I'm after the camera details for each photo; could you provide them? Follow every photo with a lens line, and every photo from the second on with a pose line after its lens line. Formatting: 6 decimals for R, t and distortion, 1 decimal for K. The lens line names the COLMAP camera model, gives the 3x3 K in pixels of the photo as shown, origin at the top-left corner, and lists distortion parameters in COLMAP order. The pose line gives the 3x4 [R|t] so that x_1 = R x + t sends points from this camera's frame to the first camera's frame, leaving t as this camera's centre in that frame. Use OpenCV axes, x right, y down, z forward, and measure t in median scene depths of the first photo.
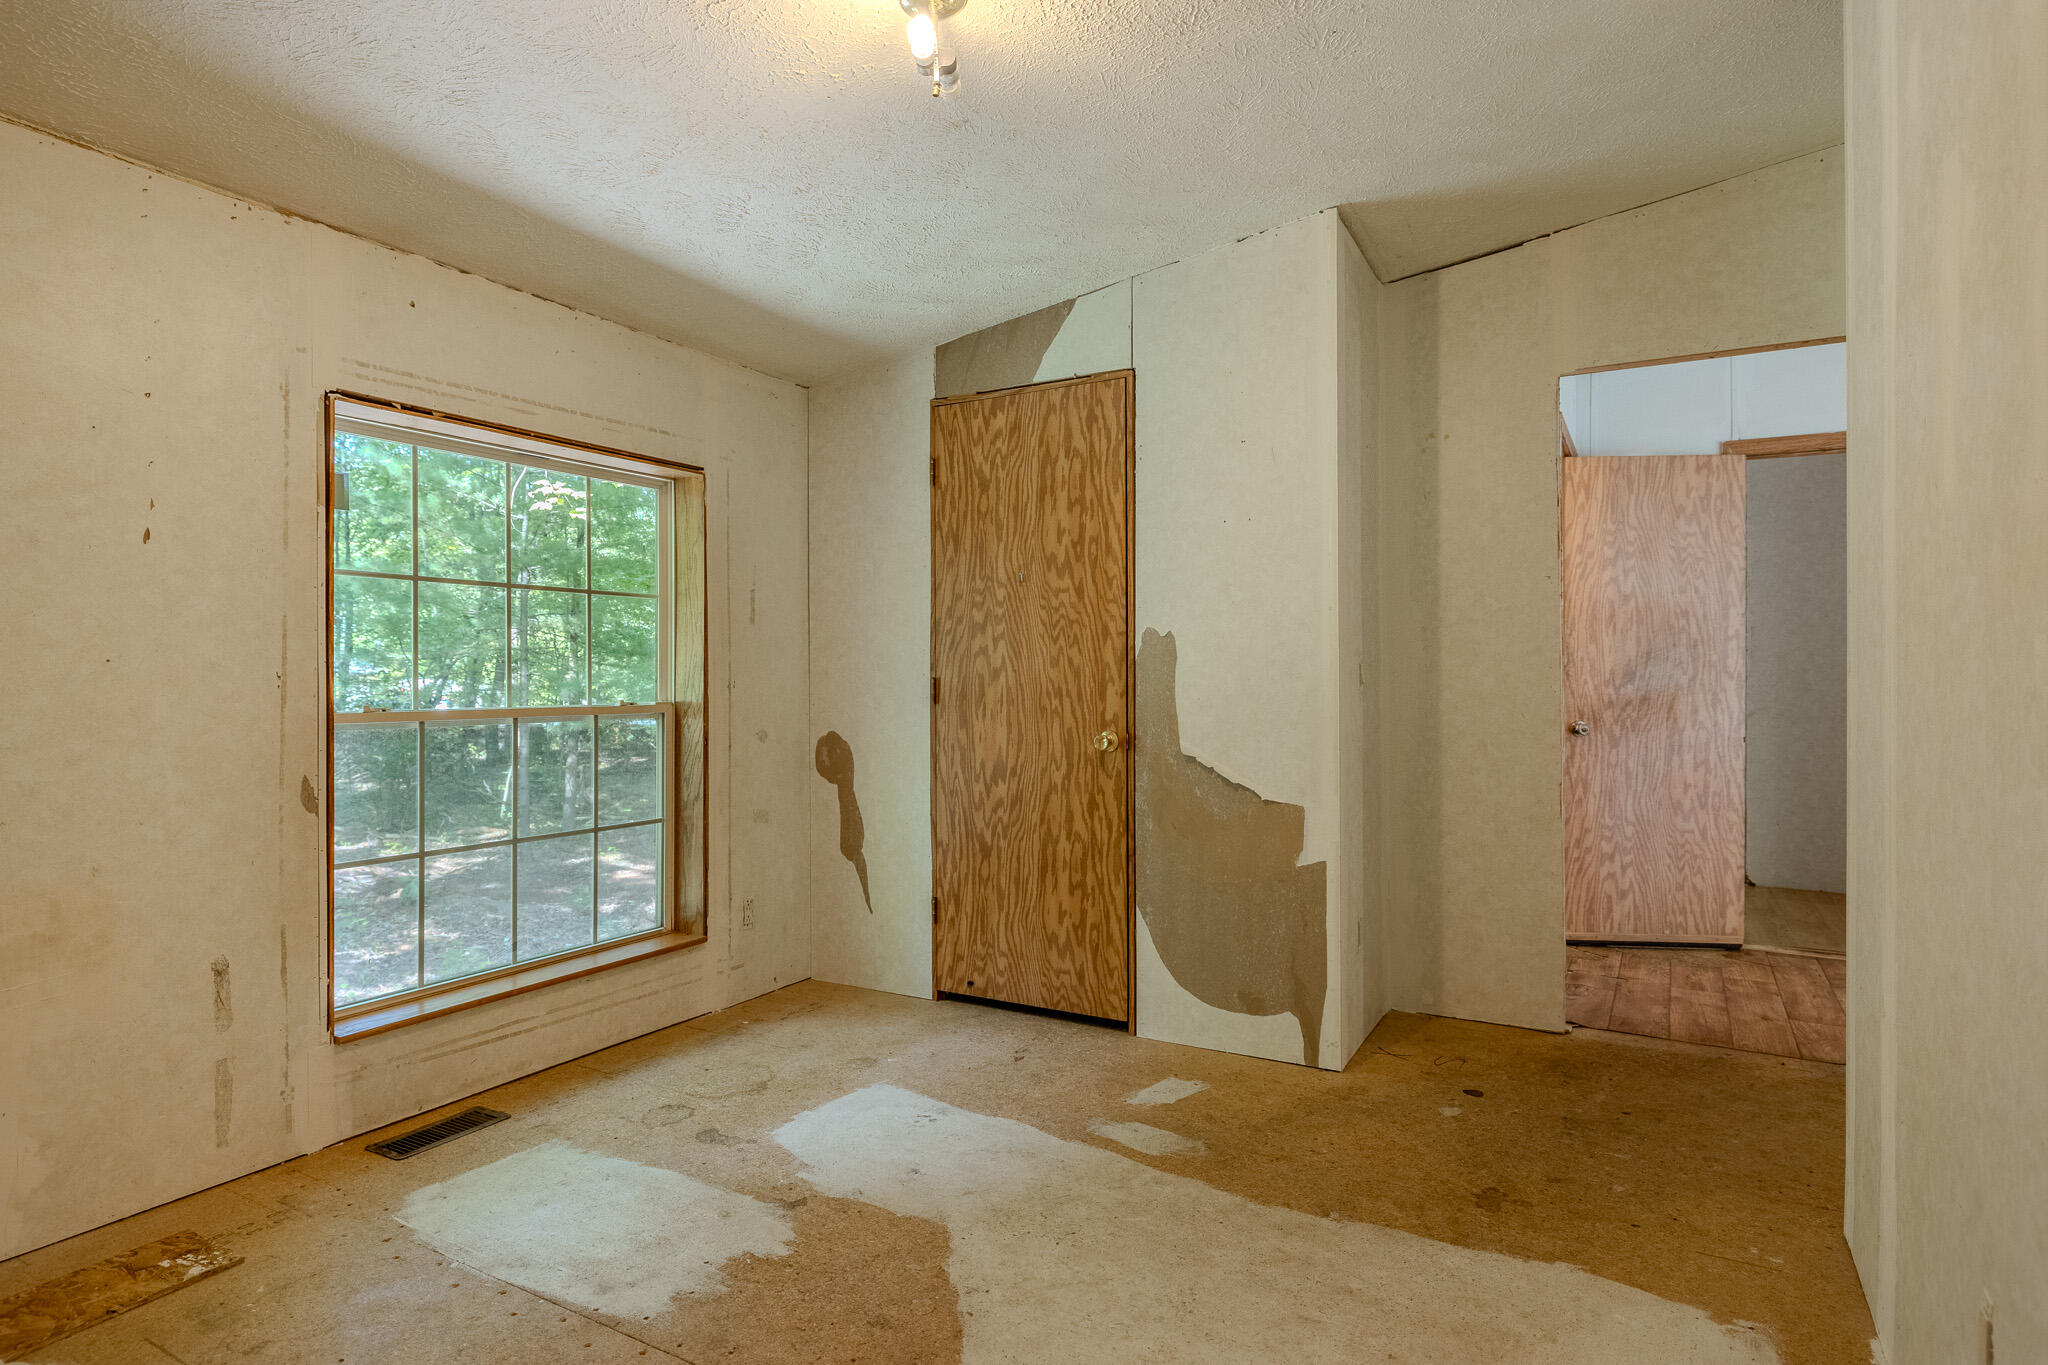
lens RADIAL K [[1118.1, 0, 1017.8], [0, 1118.1, 679.1], [0, 0, 1]] dist [-0.004254, -0.000441]
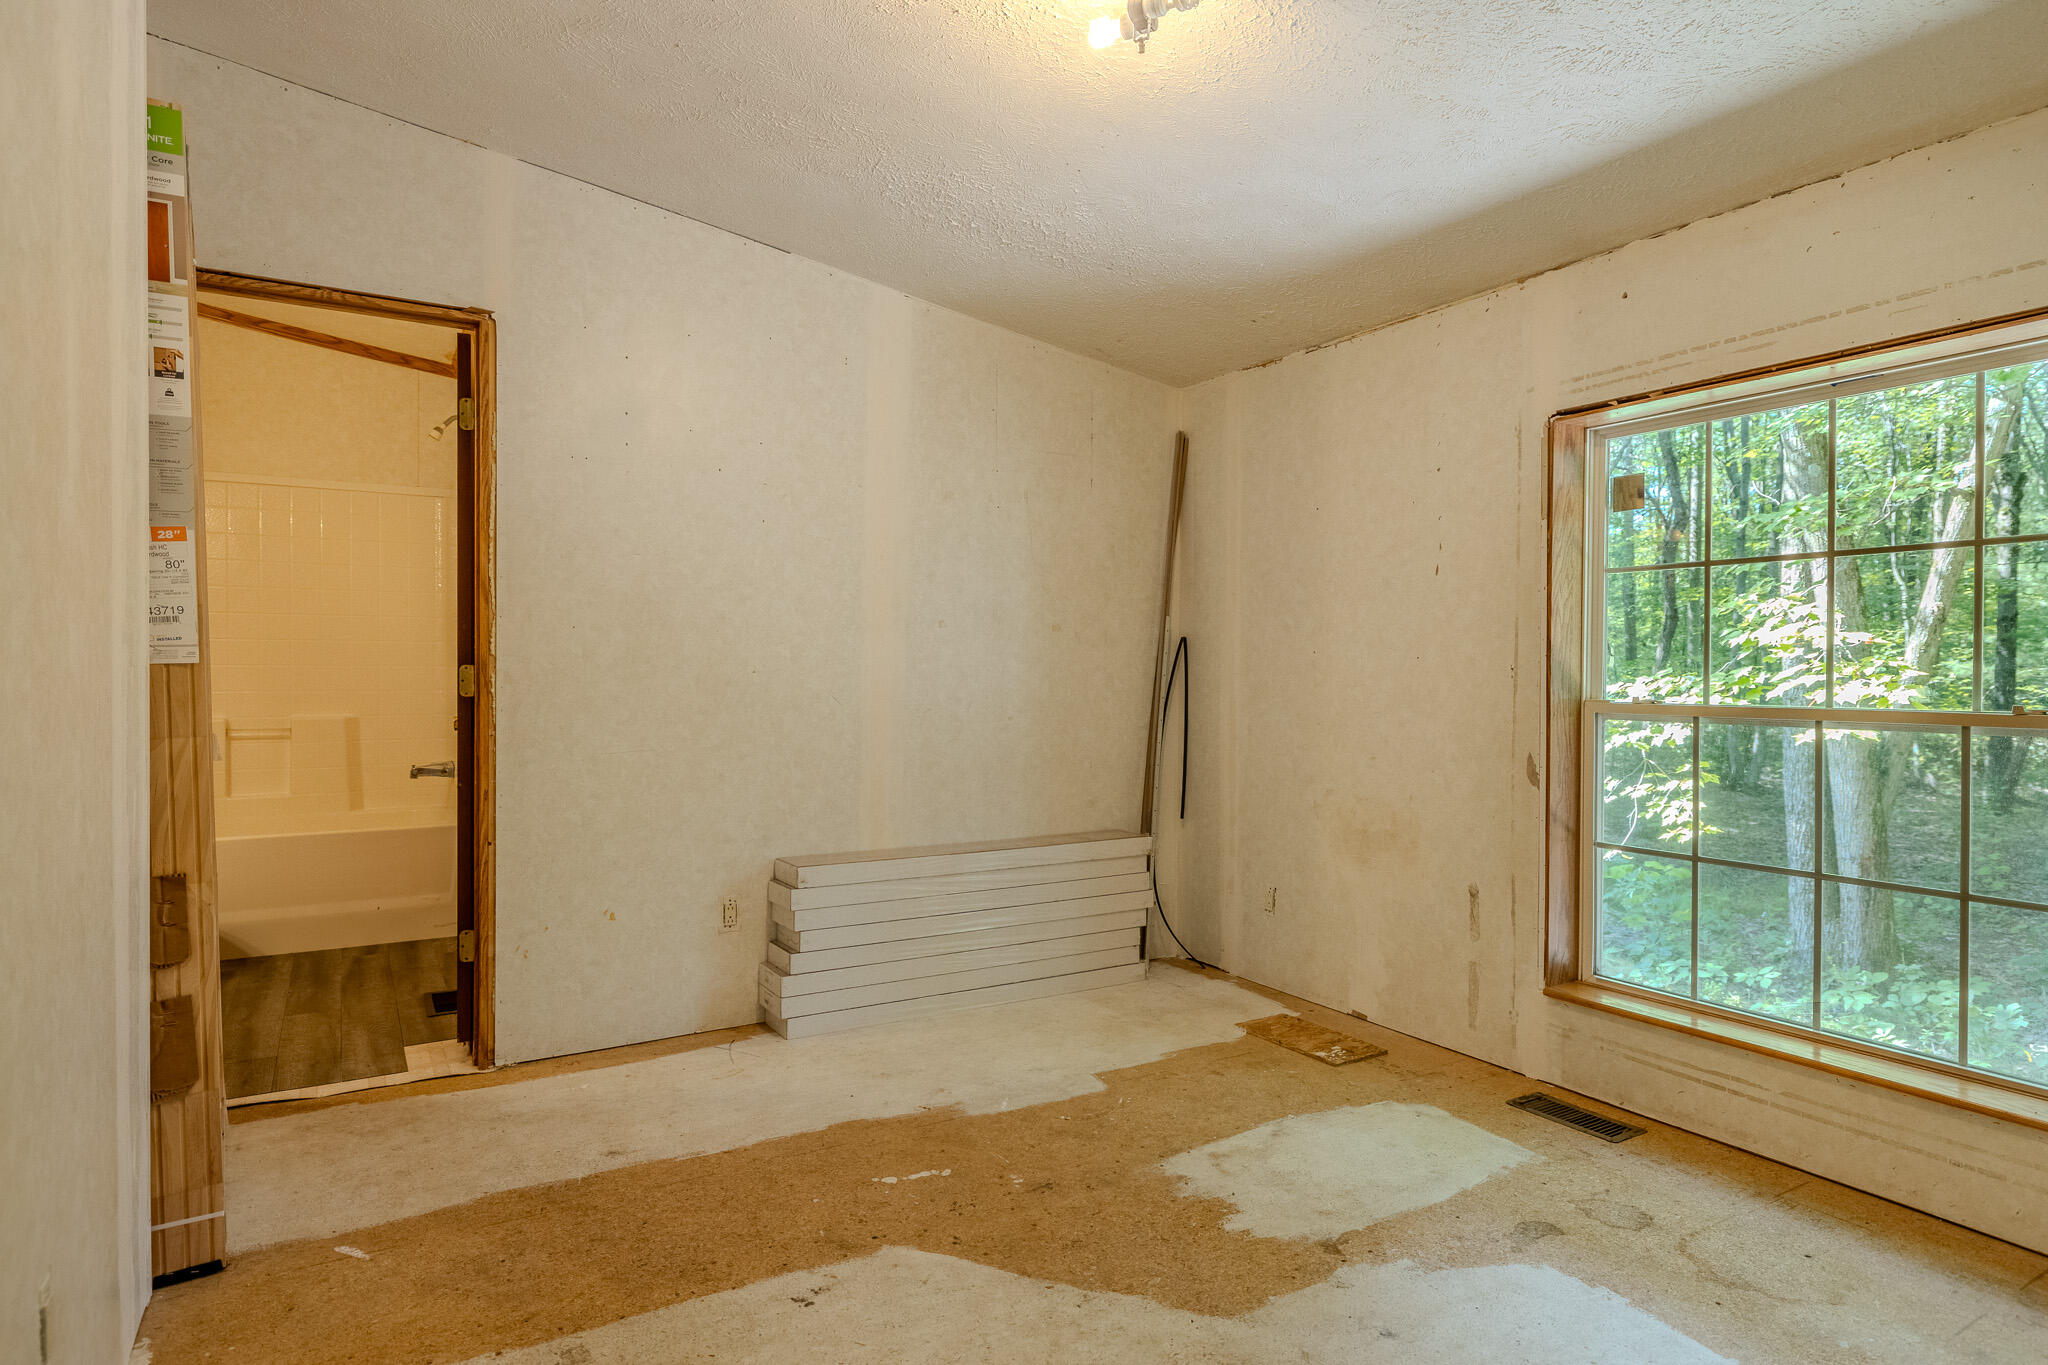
lens RADIAL K [[1118.1, 0, 1016.9], [0, 1118.1, 681.9], [0, 0, 1]] dist [-0.004254, -0.000441]
pose [[-0.490665, 0.005901, -0.871328, 0.741457], [-0.006355, 0.999926, 0.010351, 0.003336], [0.871325, 0.010616, -0.490591, 1.267767]]
